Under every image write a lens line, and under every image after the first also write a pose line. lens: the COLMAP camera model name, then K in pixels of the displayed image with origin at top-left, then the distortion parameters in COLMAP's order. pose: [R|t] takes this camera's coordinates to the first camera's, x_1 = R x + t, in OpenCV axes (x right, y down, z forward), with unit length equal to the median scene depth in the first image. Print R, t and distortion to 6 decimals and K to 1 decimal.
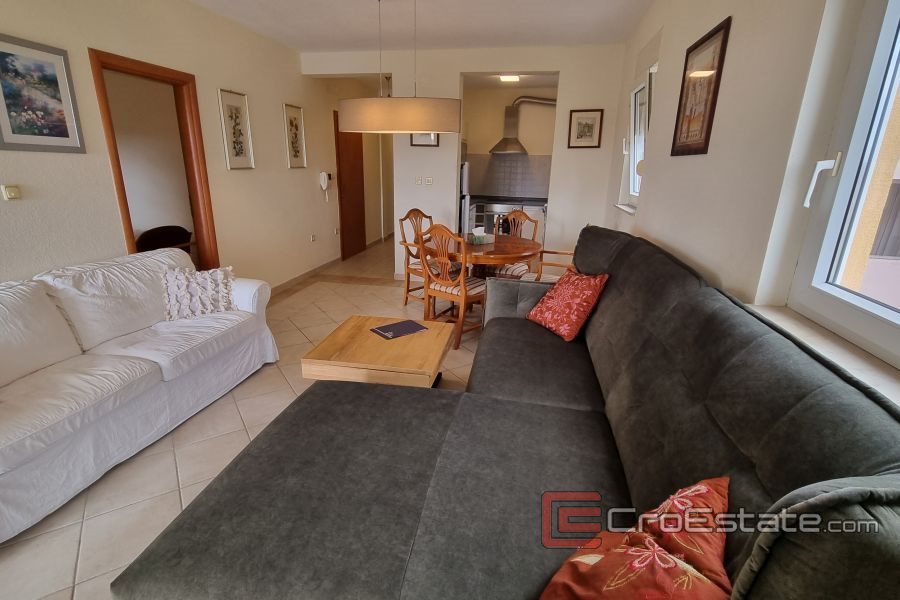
lens RADIAL K [[433.5, 0, 449.5], [0, 433.5, 296.1], [0, 0, 1]] dist [-0.000122, 0.000135]
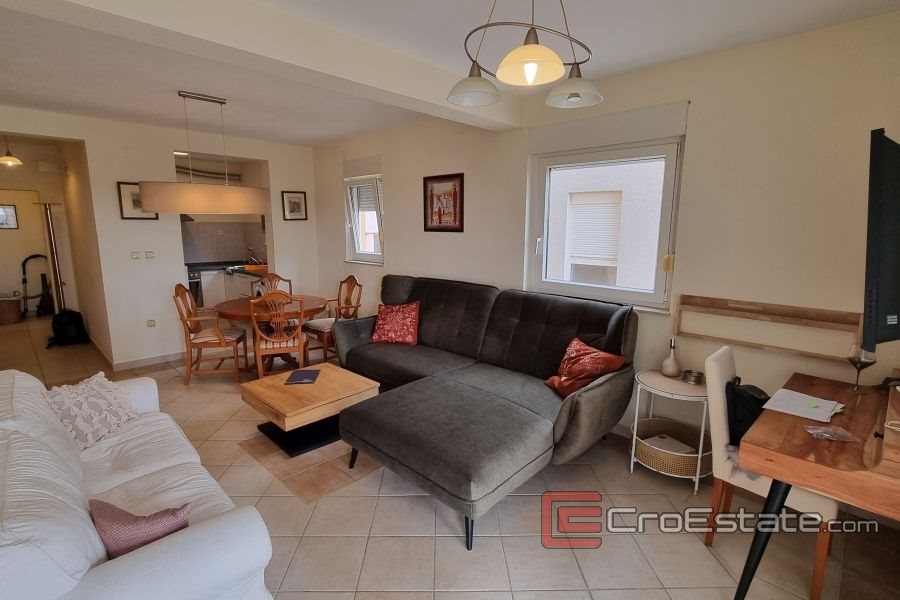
lens RADIAL K [[433.5, 0, 450.4], [0, 433.5, 299.6], [0, 0, 1]] dist [-0.000122, 0.000135]
pose [[0.540850, -0.160538, 0.825657, -0.715215], [0.252284, 0.967384, 0.022834, -0.045850], [-0.802393, 0.195950, 0.563710, -0.035914]]
